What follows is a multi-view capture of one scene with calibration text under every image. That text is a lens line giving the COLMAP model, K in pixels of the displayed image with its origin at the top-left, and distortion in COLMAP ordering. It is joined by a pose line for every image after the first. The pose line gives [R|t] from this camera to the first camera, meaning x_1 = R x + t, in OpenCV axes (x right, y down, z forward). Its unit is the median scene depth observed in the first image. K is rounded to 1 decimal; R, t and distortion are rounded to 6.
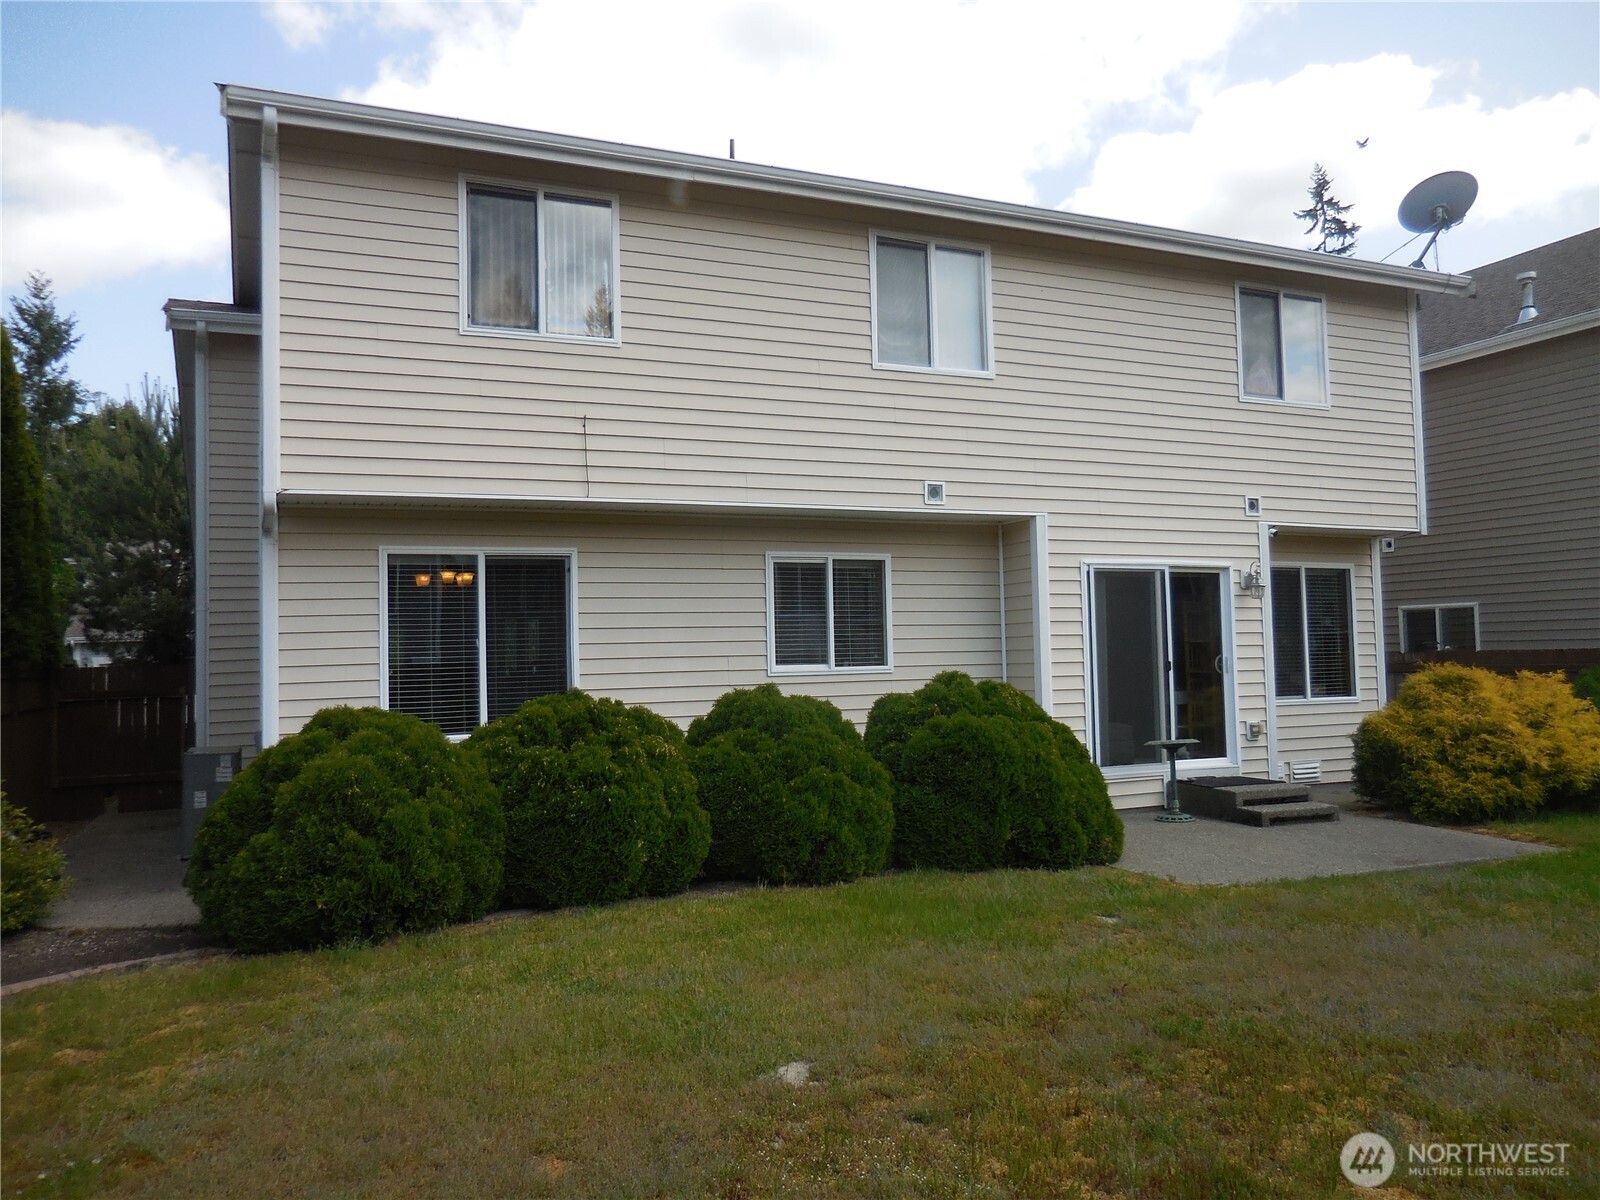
lens RADIAL K [[1215.8, 0, 798.5], [0, 1215.8, 583.0], [0, 0, 1]] dist [-0.006802, 0.020113]
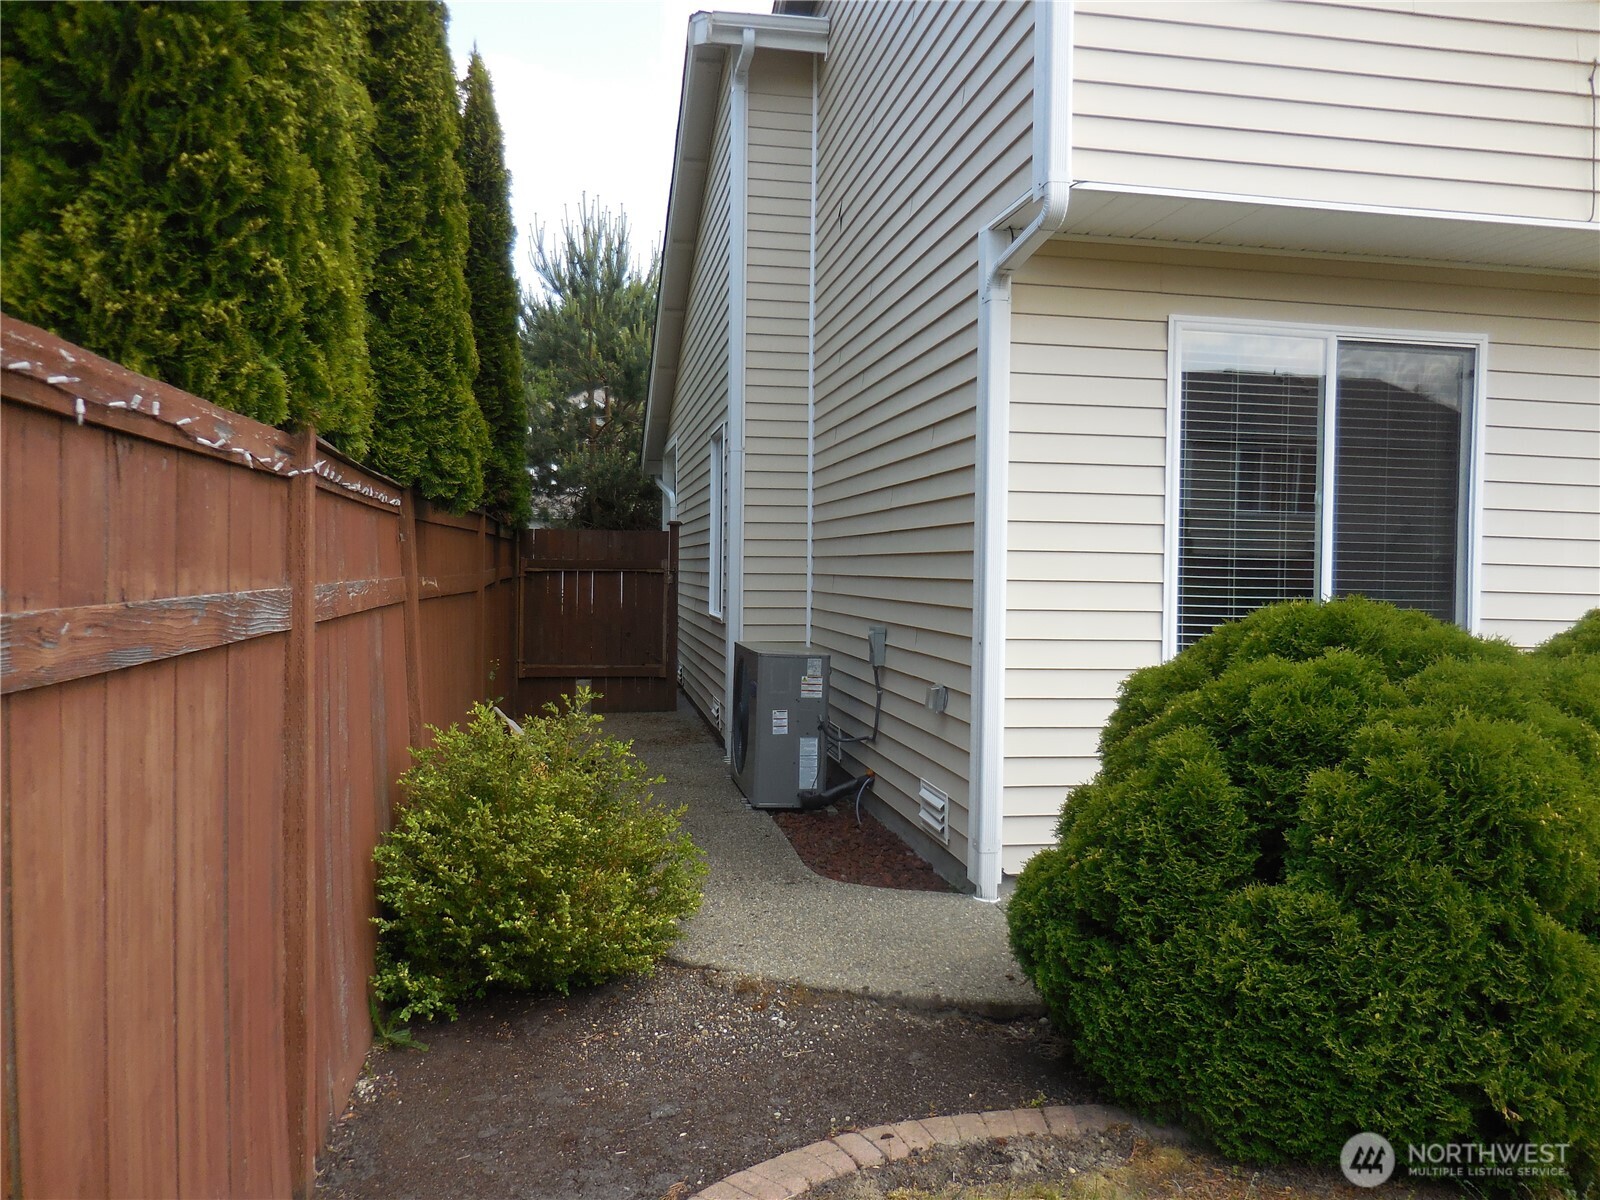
lens RADIAL K [[1191.9, 0, 783.0], [0, 1191.9, 600.1], [0, 0, 1]] dist [-0.009123, 0.000541]
pose [[0.968794, 0.057689, -0.241059, -0.323507], [-0.035167, 0.994691, 0.096711, 0.045888], [0.245359, -0.085215, 0.965680, 0.357908]]
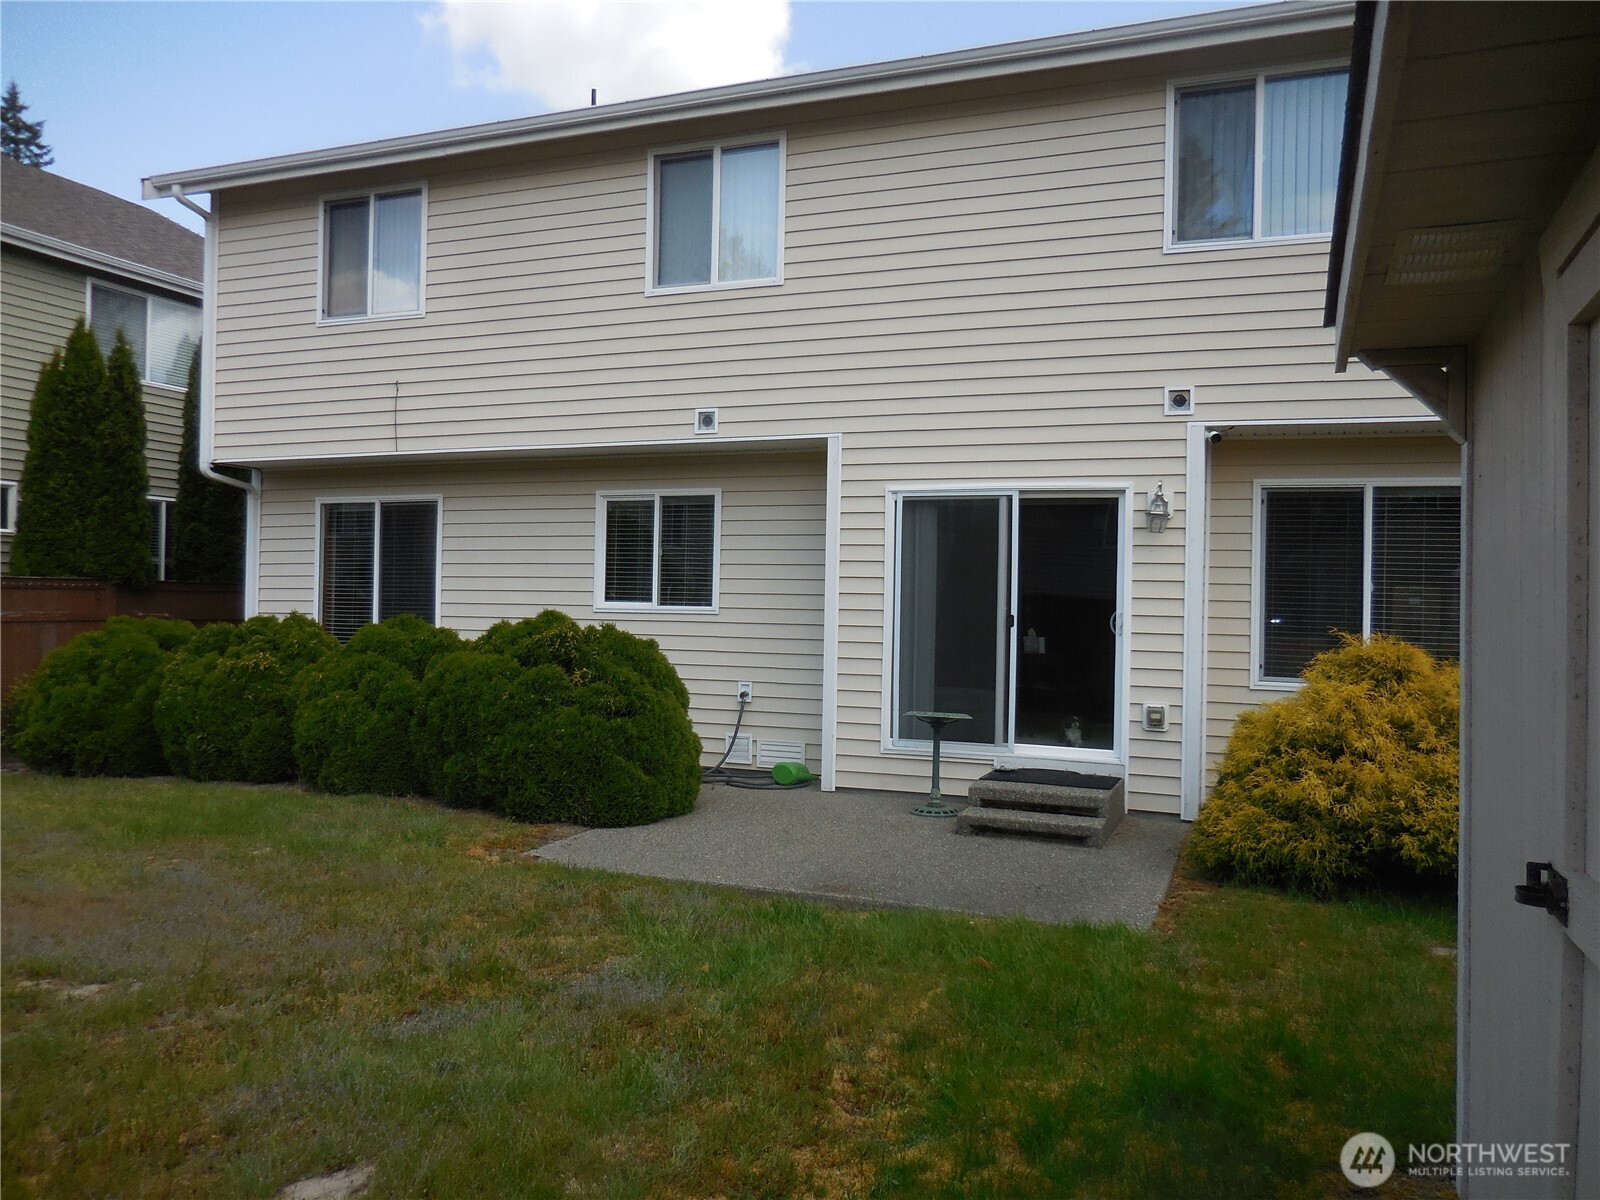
lens RADIAL K [[1264.2, 0, 800.0], [0, 1264.2, 600.0], [0, 0, 1]] dist [-0.013328, -0.000952]
pose [[0.694344, 0.031163, -0.718968, 0.845322], [0.014865, 0.998228, 0.057624, 0.007291], [0.719489, -0.050698, 0.692650, 0.371824]]
